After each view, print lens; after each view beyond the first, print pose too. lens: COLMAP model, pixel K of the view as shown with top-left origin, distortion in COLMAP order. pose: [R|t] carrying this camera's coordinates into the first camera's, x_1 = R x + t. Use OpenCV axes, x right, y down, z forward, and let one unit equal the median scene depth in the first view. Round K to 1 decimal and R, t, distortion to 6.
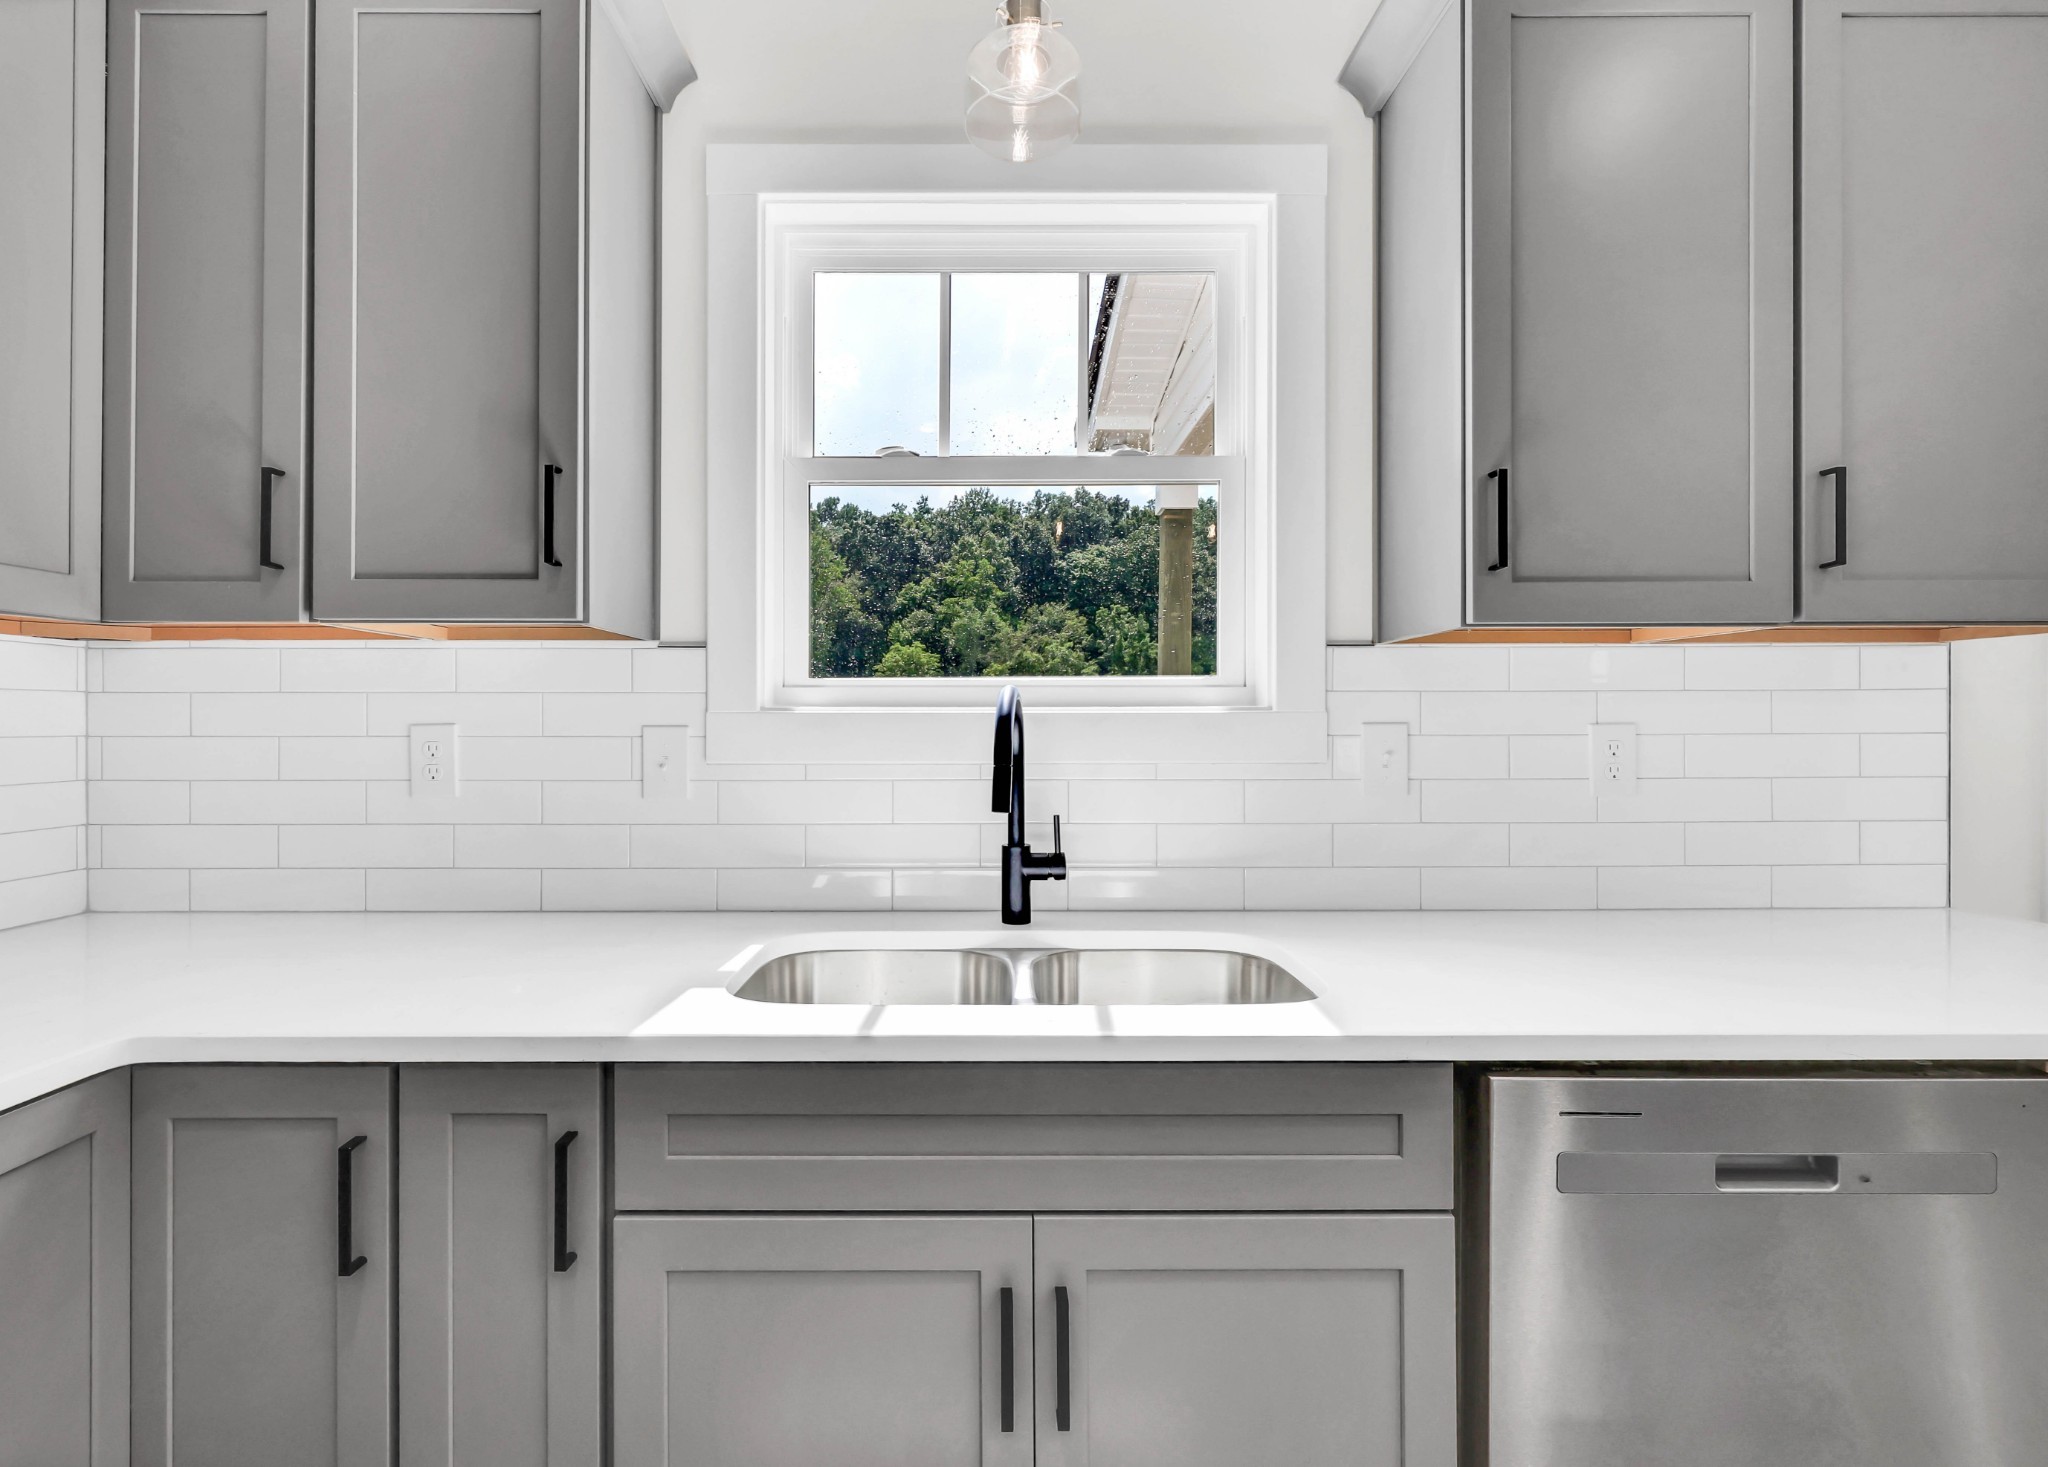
lens RADIAL K [[977.2, 0, 1018.9], [0, 977.2, 719.0], [0, 0, 1]] dist [-0.012423, -0.000122]
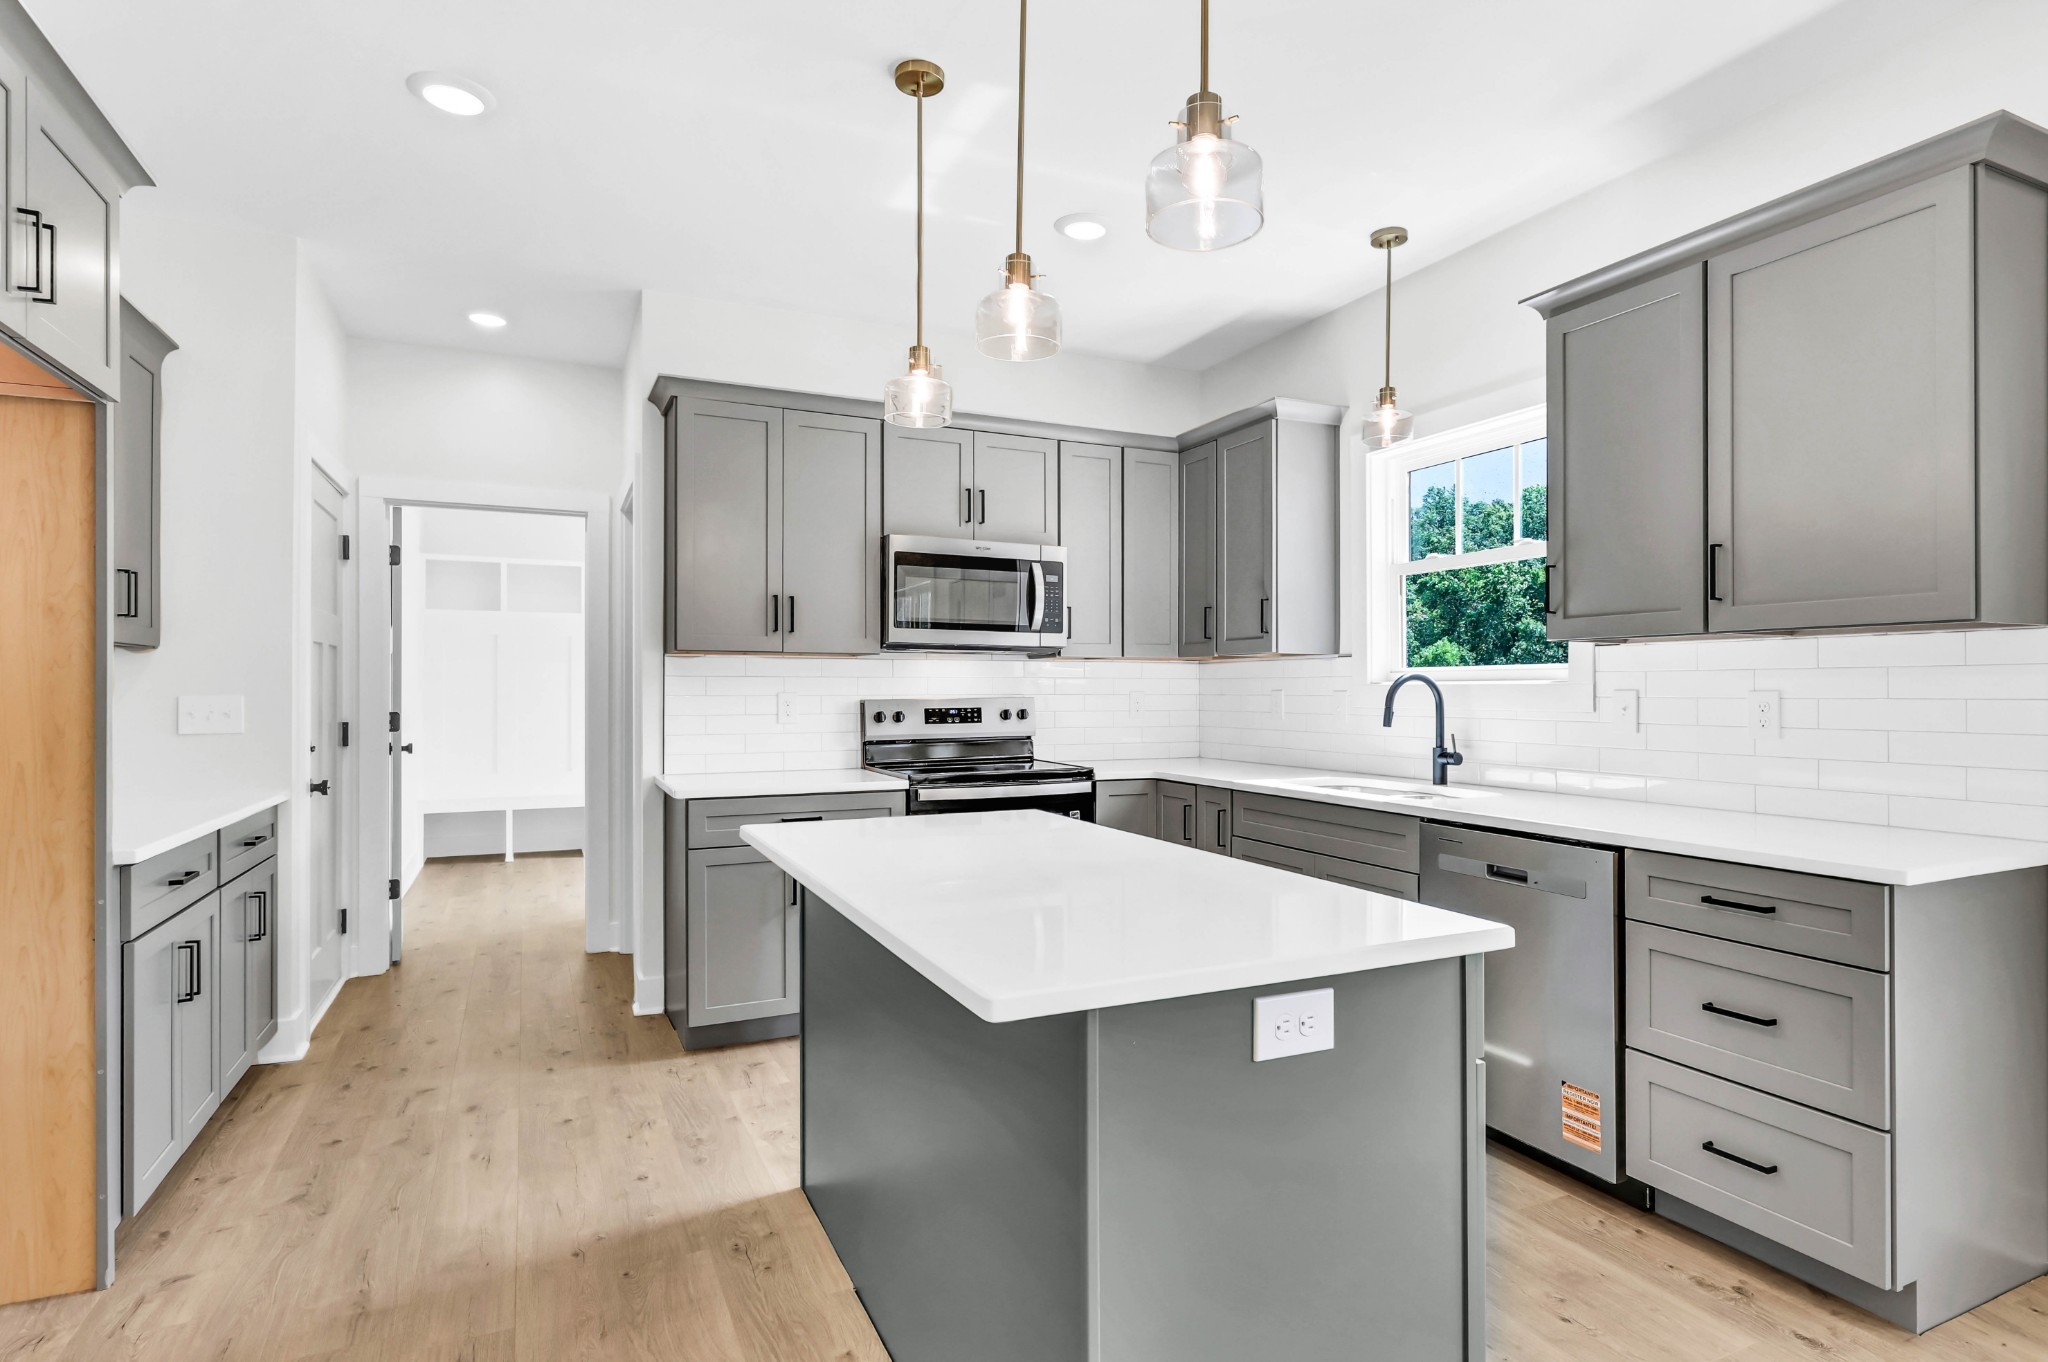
lens RADIAL K [[1048.7, 0, 1024.0], [0, 1048.7, 681.0], [0, 0, 1]] dist [0.000058, -0.000052]
pose [[0.406621, -0.006681, -0.913573, 1.699234], [-0.001120, 0.999969, -0.007812, 0.003822], [0.913596, 0.004200, 0.406601, -0.740418]]
